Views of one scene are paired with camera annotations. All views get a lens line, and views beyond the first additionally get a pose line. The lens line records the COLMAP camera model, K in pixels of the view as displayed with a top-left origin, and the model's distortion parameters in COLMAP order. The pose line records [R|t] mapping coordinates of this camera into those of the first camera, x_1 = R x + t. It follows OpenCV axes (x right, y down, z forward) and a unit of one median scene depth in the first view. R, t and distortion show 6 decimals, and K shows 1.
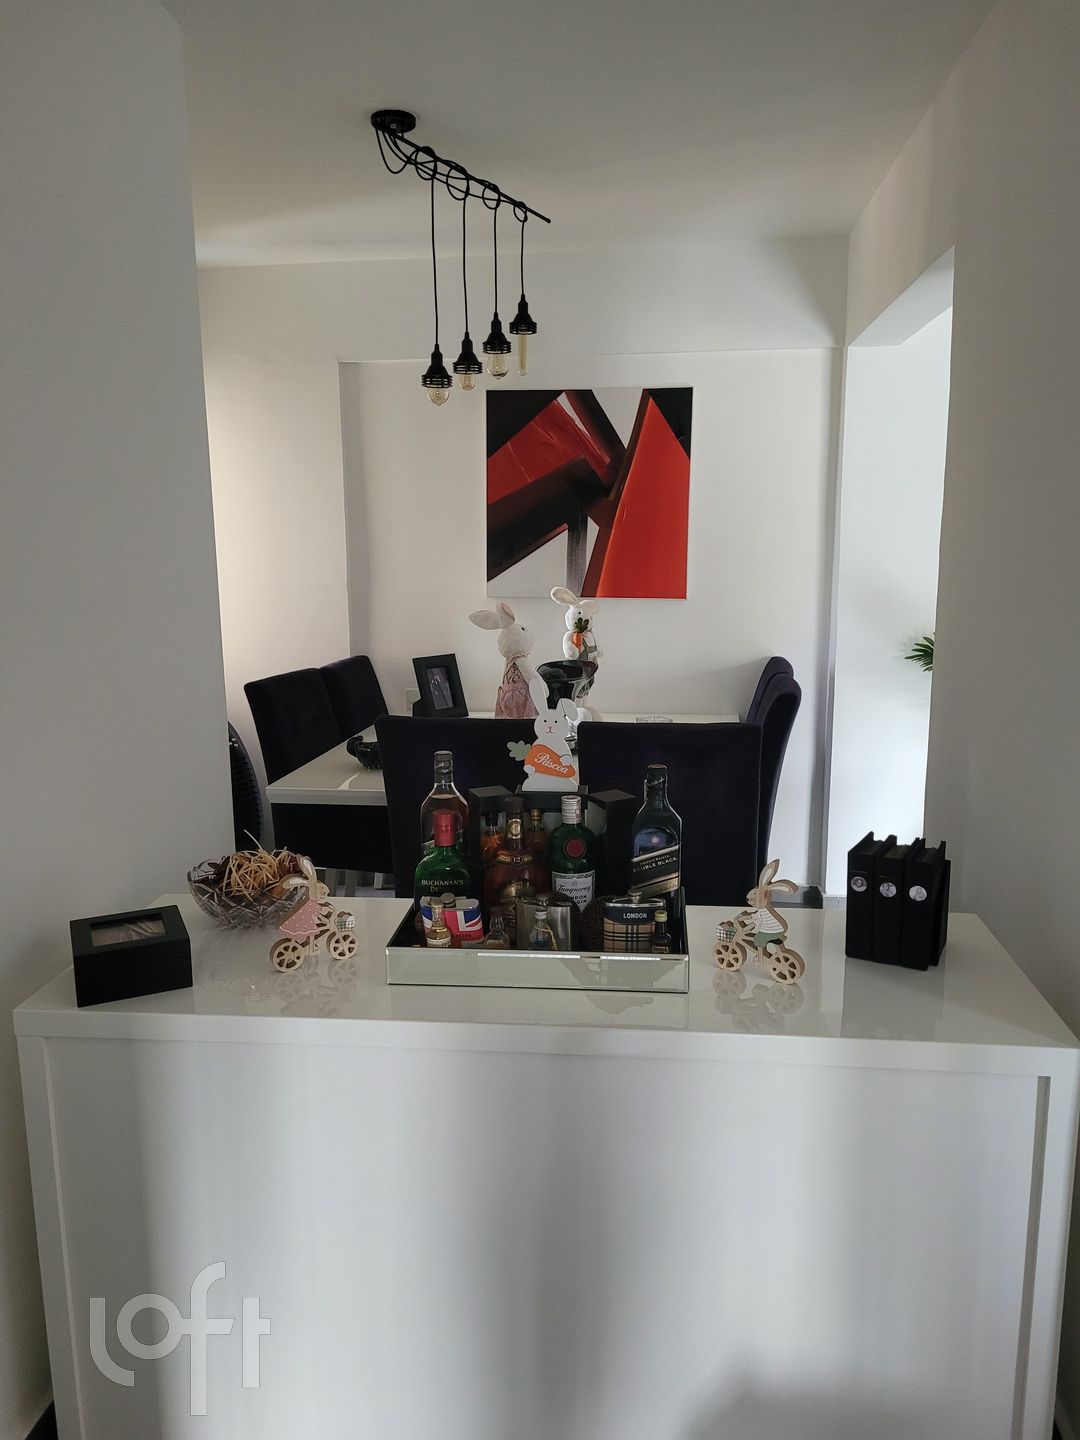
lens RADIAL K [[1080.1, 0, 542.4], [0, 1080.1, 725.8], [0, 0, 1]] dist [0.054080, -0.040691]
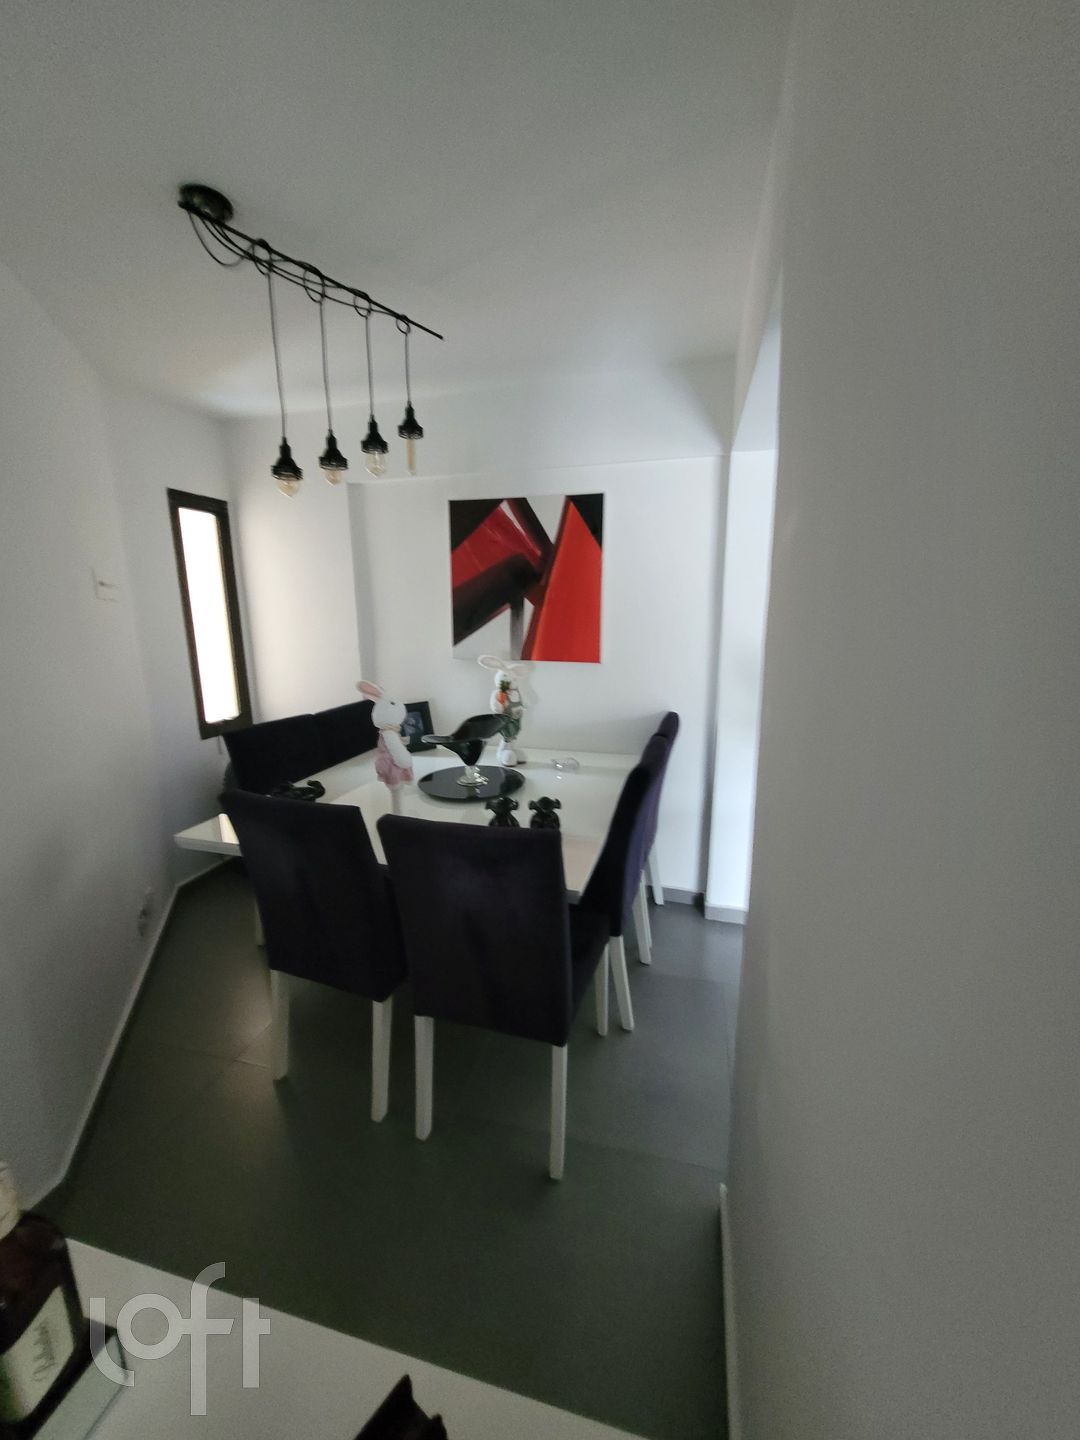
lens RADIAL K [[564.4, 0, 534.7], [0, 564.4, 711.4], [0, 0, 1]] dist [0.004803, -0.001288]
pose [[0.988715, 0.026801, -0.147394, 0.159622], [-0.024208, 0.999520, 0.019356, -0.073938], [0.147842, -0.015570, 0.988888, 0.348673]]
